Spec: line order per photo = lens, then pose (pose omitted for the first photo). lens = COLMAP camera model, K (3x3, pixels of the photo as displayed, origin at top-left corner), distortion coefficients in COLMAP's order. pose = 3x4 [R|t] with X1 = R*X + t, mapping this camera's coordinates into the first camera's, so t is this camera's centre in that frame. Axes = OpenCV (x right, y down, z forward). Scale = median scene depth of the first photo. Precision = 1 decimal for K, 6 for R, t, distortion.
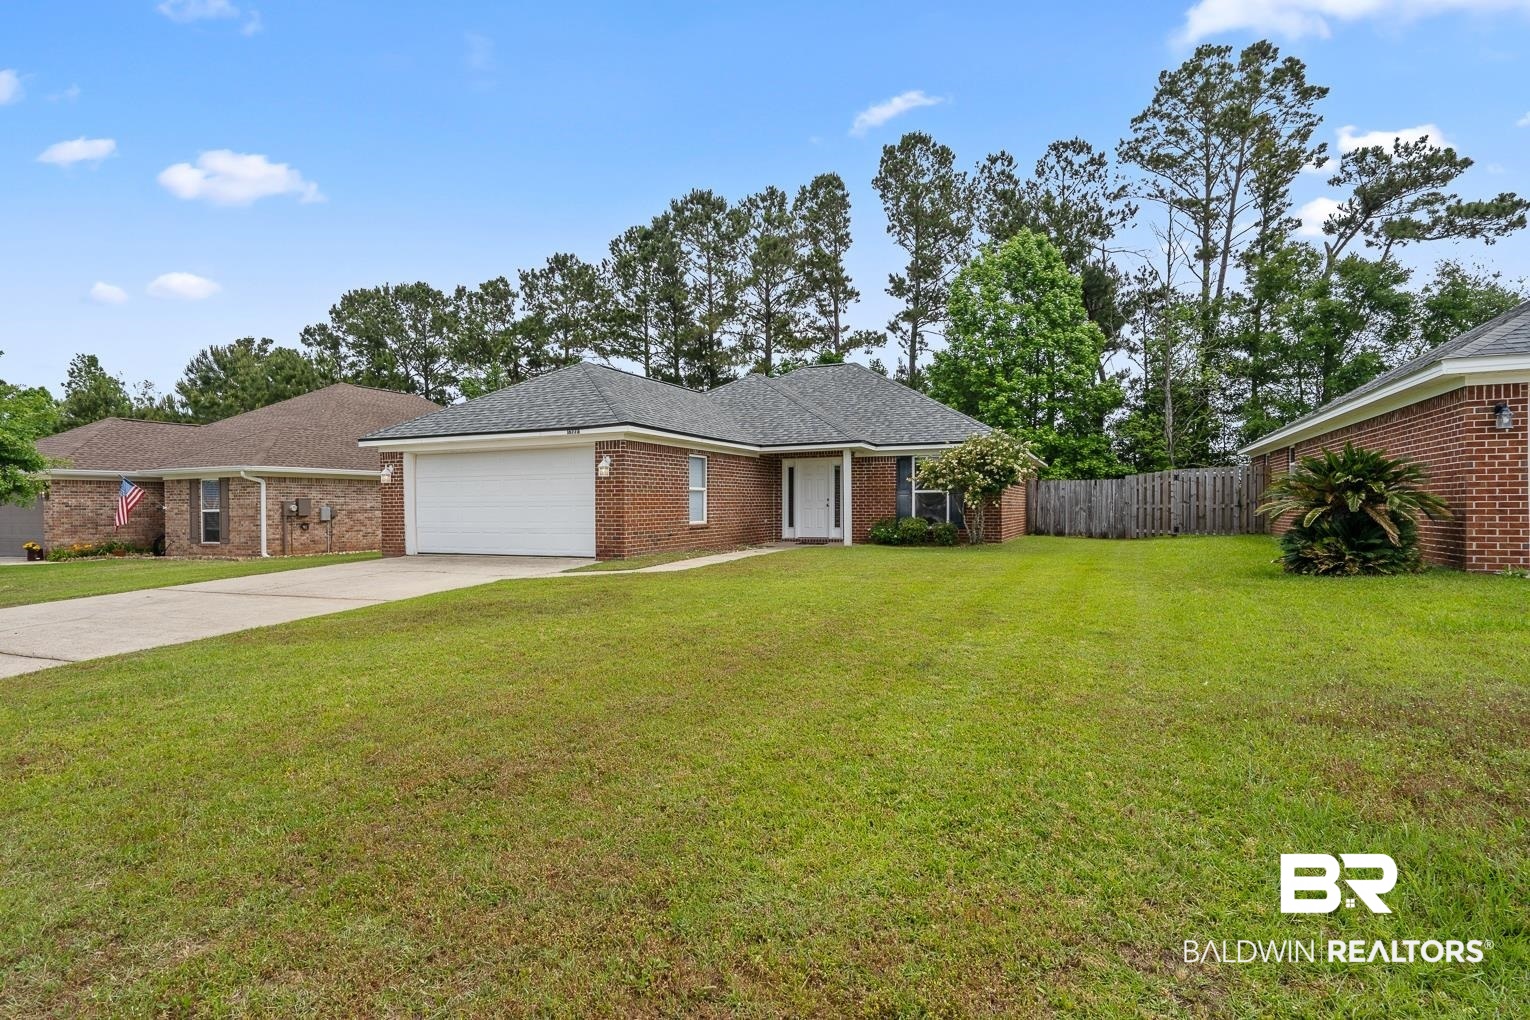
lens RADIAL K [[779.2, 0, 761.0], [0, 779.2, 517.0], [0, 0, 1]] dist [-0.002143, 0.000065]
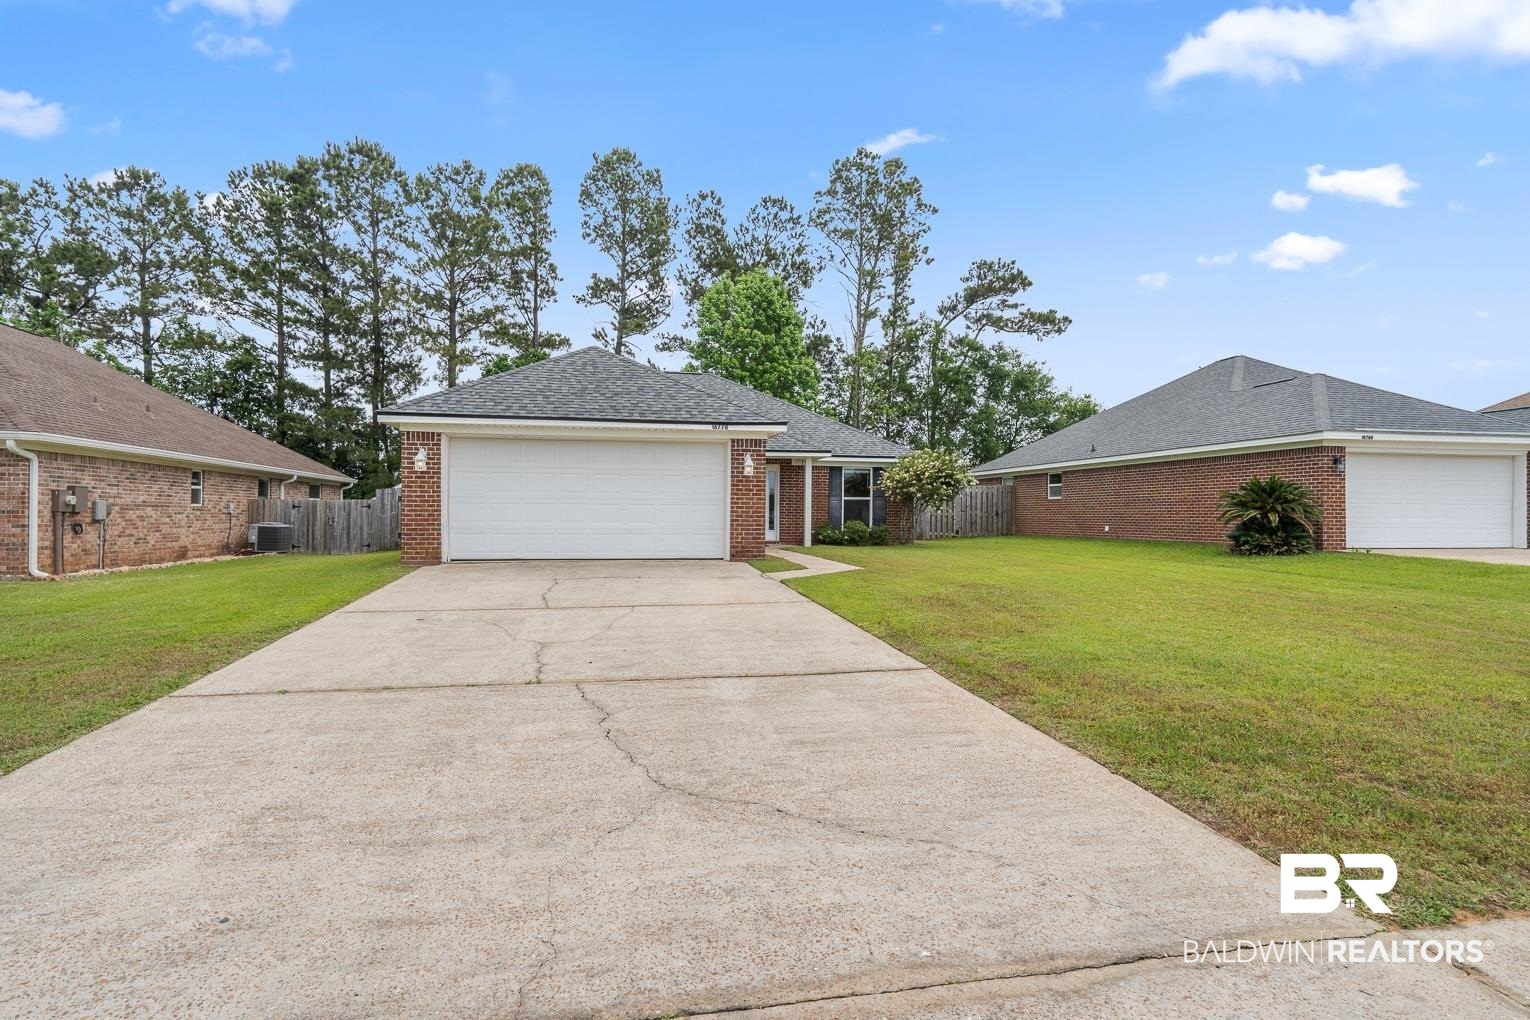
lens RADIAL K [[780.3, 0, 765.0], [0, 780.3, 510.0], [0, 0, 1]] dist [-0.001279, 0.001392]
pose [[0.819892, 0.015557, 0.572307, -0.334320], [-0.004077, 0.999764, -0.021336, 0.005658], [-0.572504, 0.015160, 0.819762, 0.082751]]
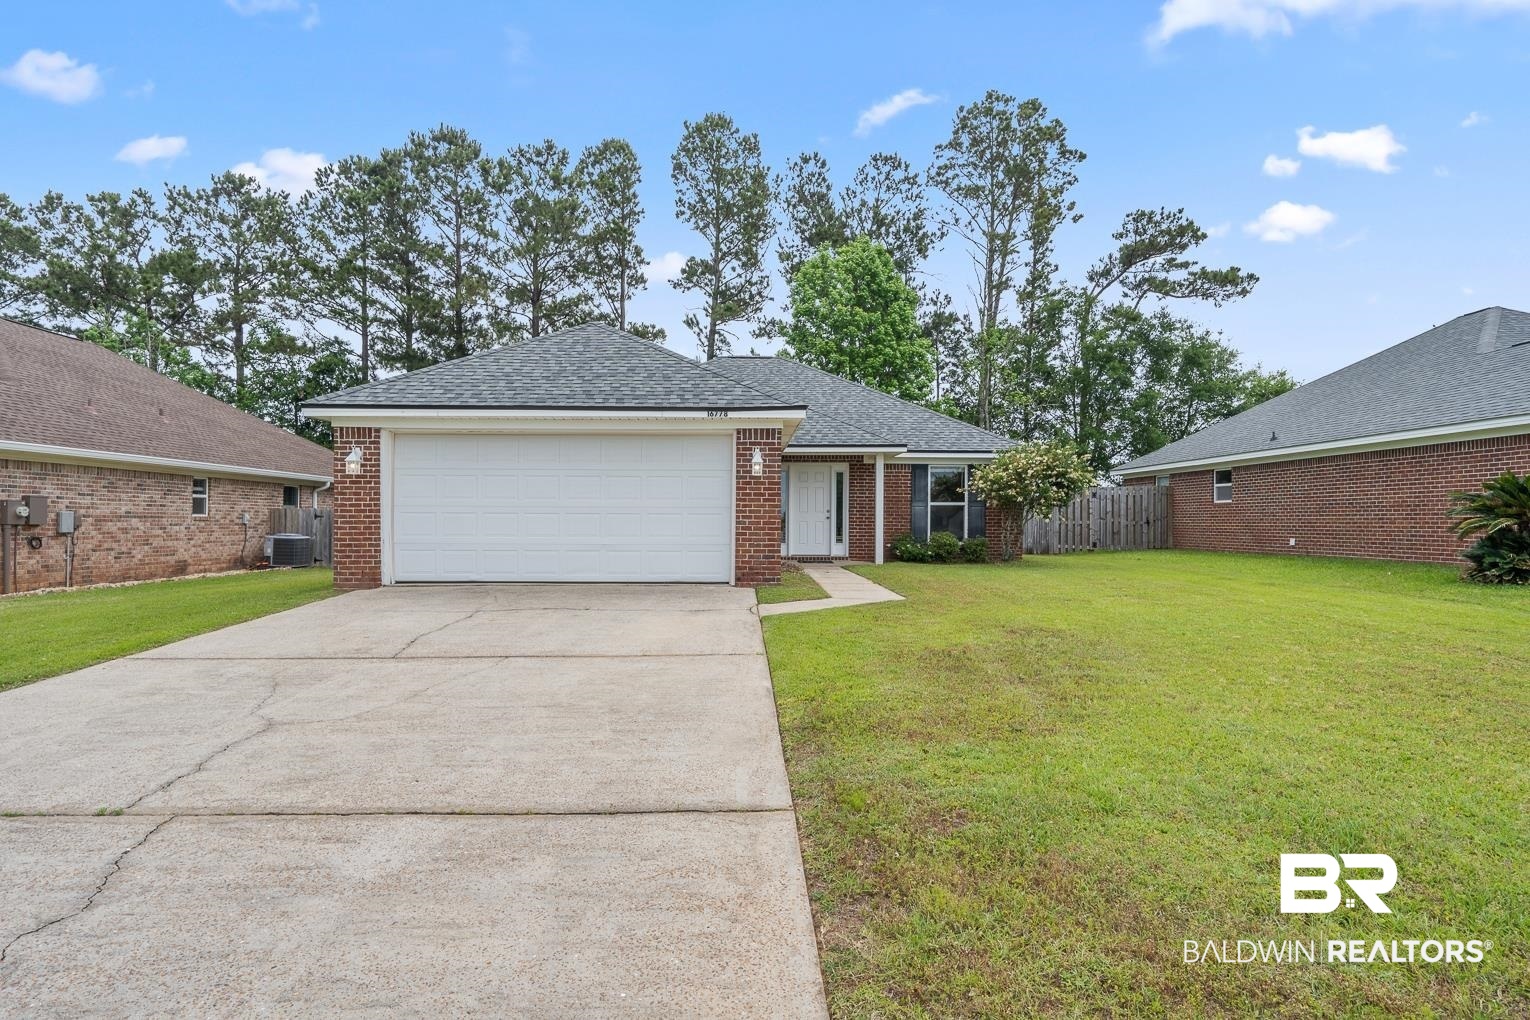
lens RADIAL K [[850.3, 0, 765.0], [0, 850.3, 510.0], [0, 0, 1]] dist [0.004187, 0.000085]
pose [[0.905552, 0.015748, 0.423943, -0.243894], [-0.004408, 0.999606, -0.027716, 0.001937], [-0.424213, 0.023230, 0.905265, 0.112228]]
